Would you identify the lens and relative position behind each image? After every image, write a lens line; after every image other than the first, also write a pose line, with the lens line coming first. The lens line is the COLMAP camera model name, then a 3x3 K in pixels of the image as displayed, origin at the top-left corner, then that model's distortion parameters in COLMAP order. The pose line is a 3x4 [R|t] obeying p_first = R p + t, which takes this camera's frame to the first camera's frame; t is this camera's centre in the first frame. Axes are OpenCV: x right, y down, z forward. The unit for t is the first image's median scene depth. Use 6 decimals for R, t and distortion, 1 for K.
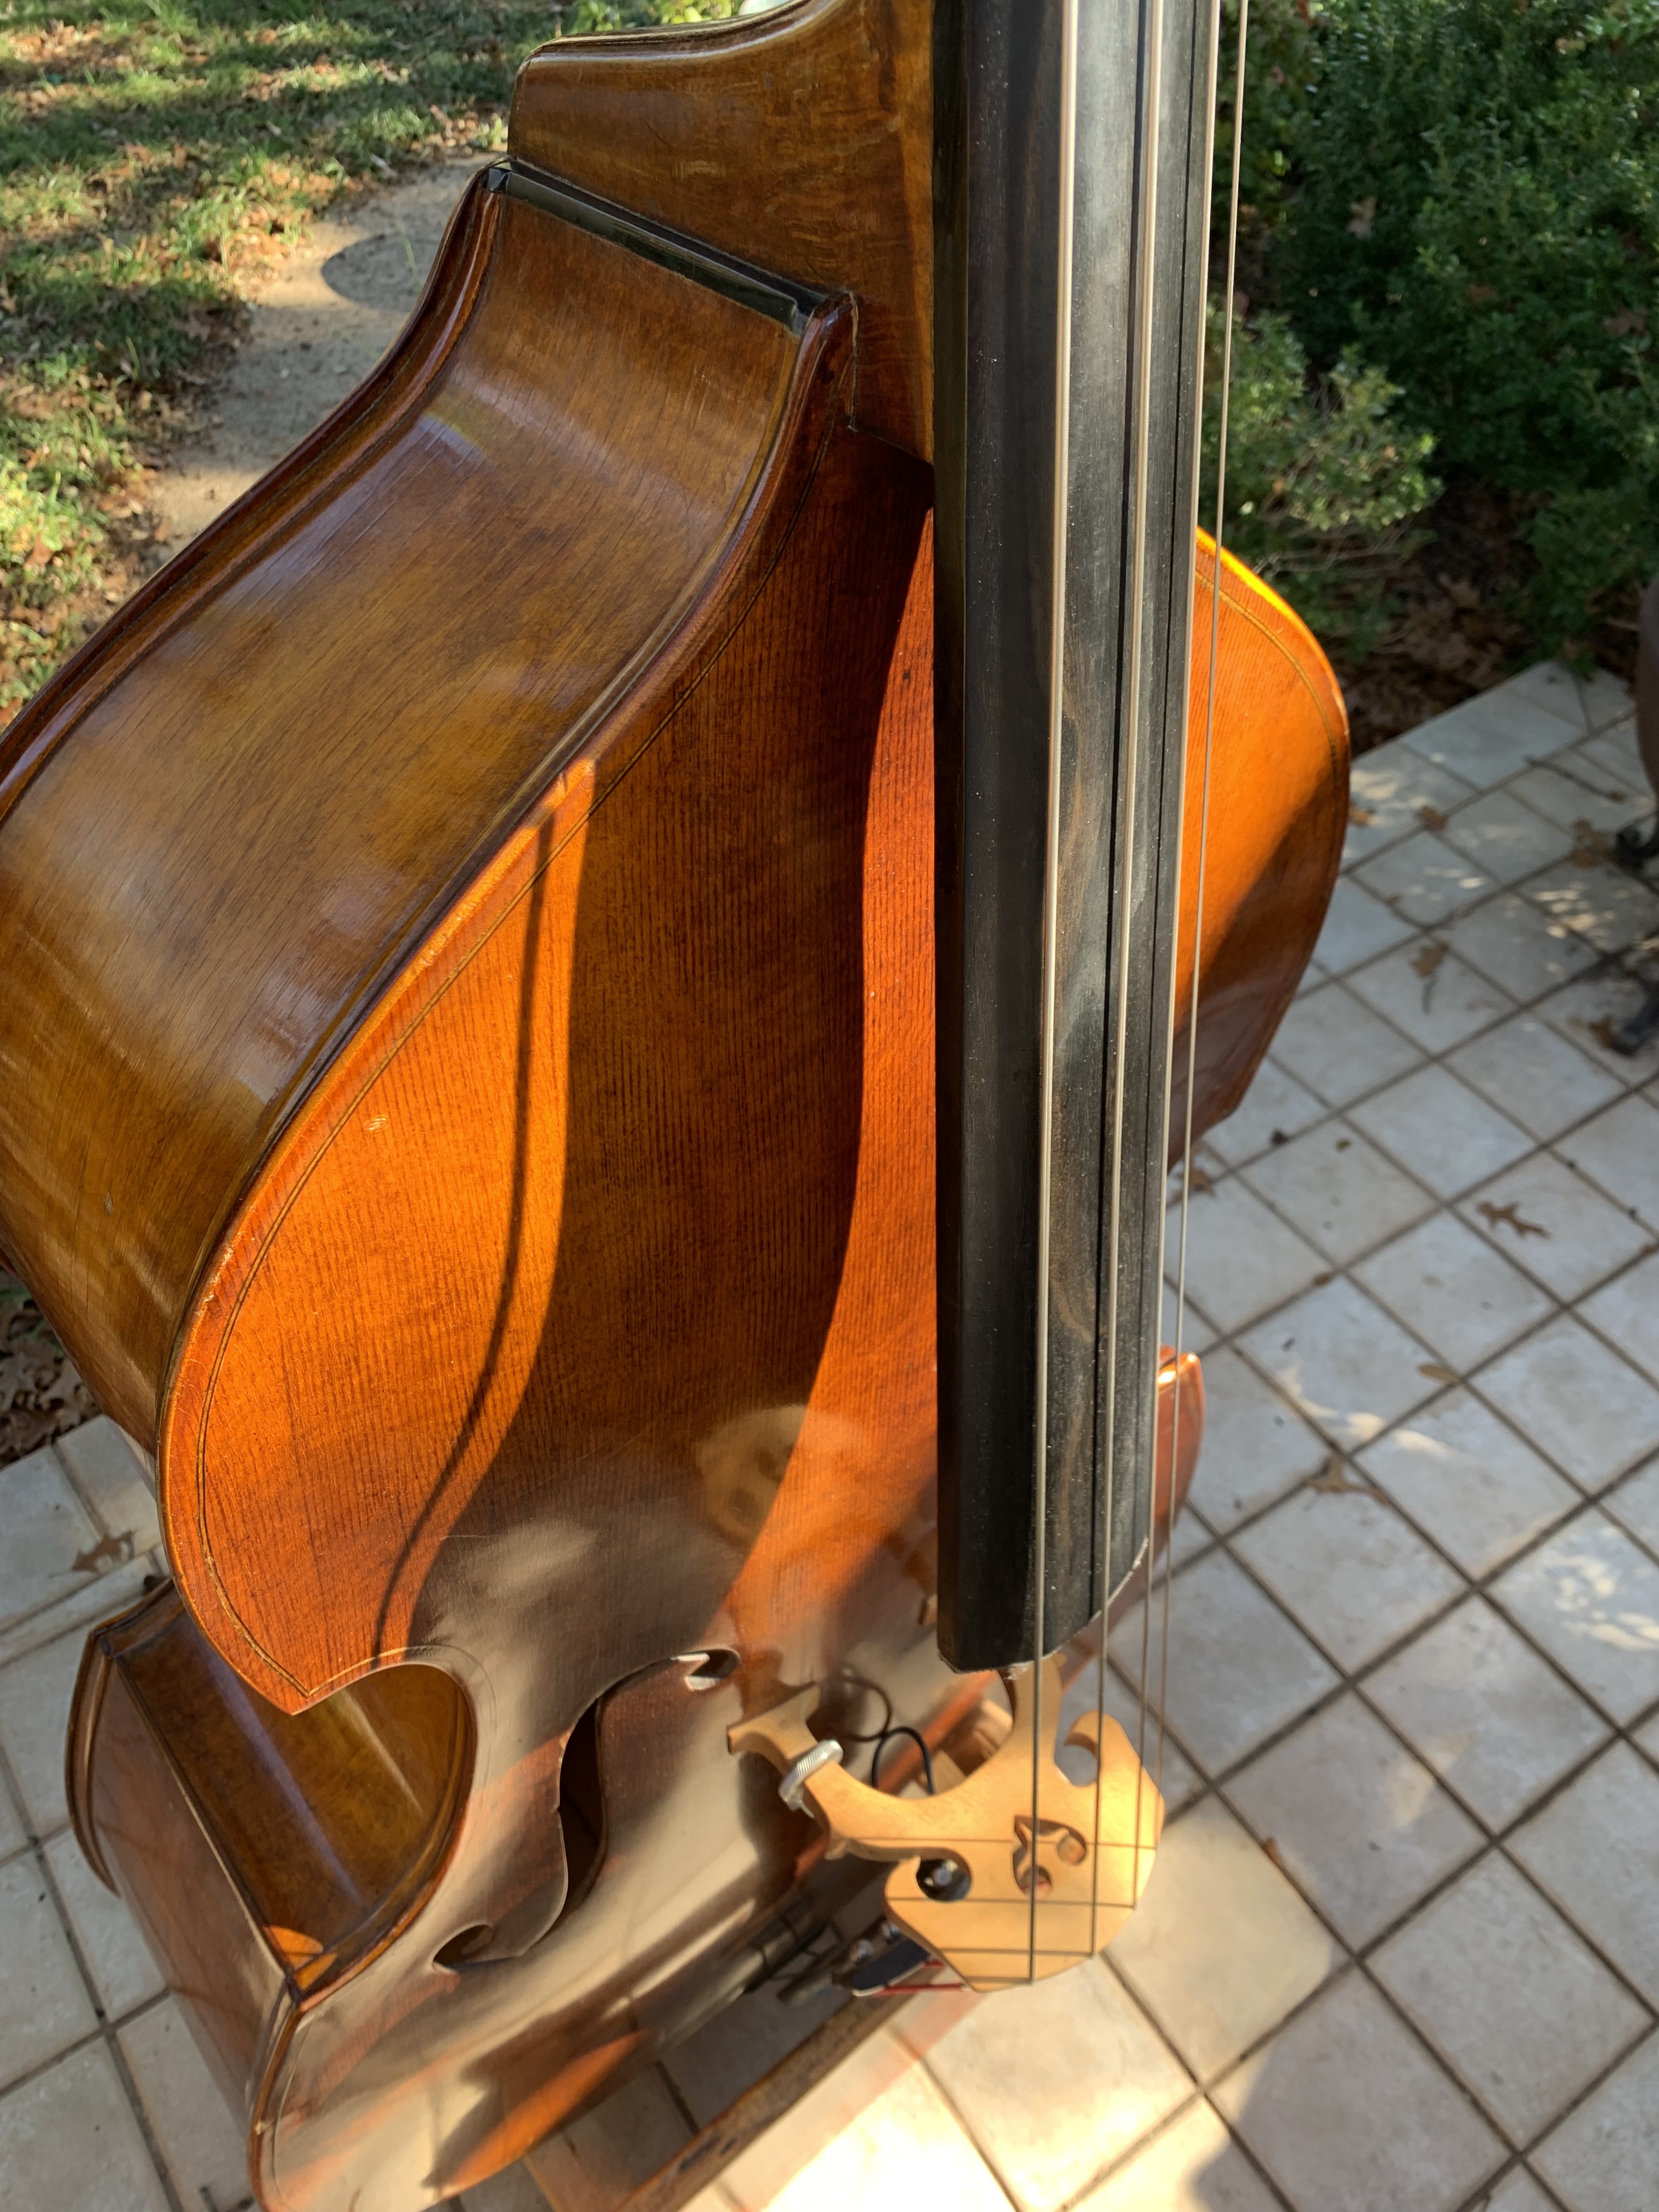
lens RADIAL K [[1683.6, 0, 831.3], [0, 1683.6, 1102.0], [0, 0, 1]] dist [0.008162, -0.008652]
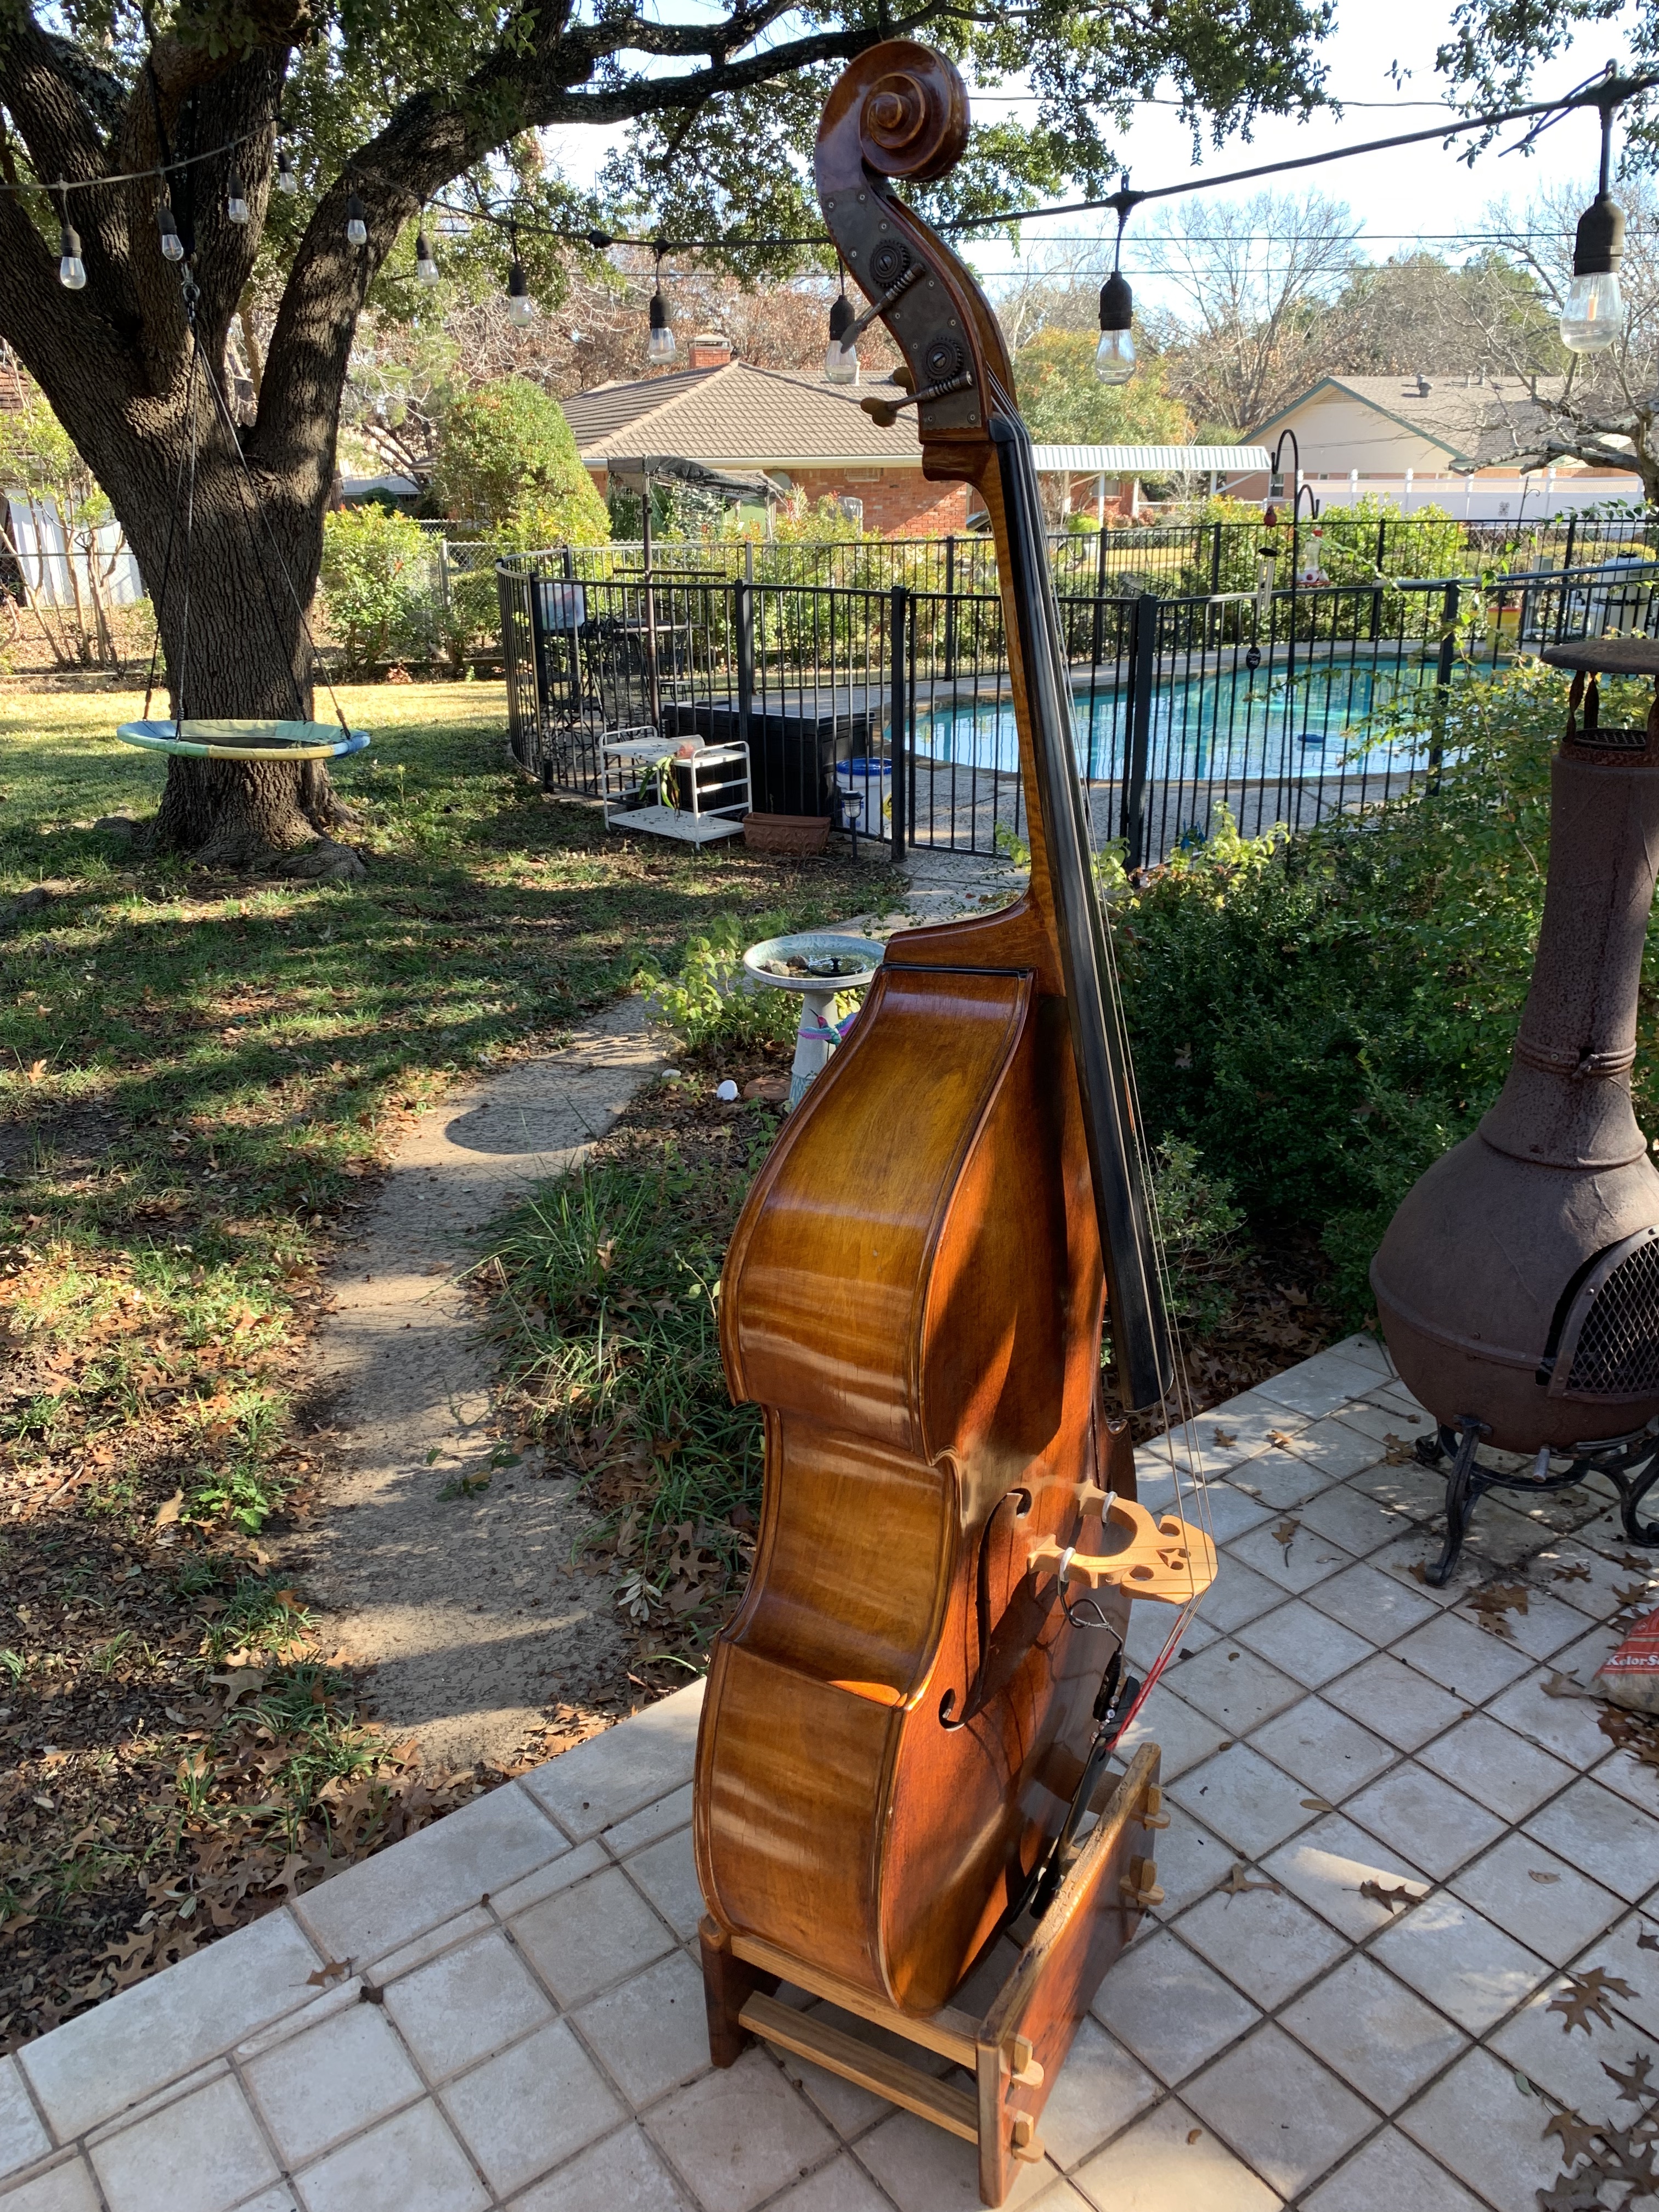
lens RADIAL K [[1683.6, 0, 828.6], [0, 1683.6, 1058.7], [0, 0, 1]] dist [0.008162, -0.008652]
pose [[0.998491, -0.052053, 0.017498, -0.017552], [0.054062, 0.875806, -0.479625, 0.235665], [0.009642, 0.479847, 0.877299, -0.413094]]
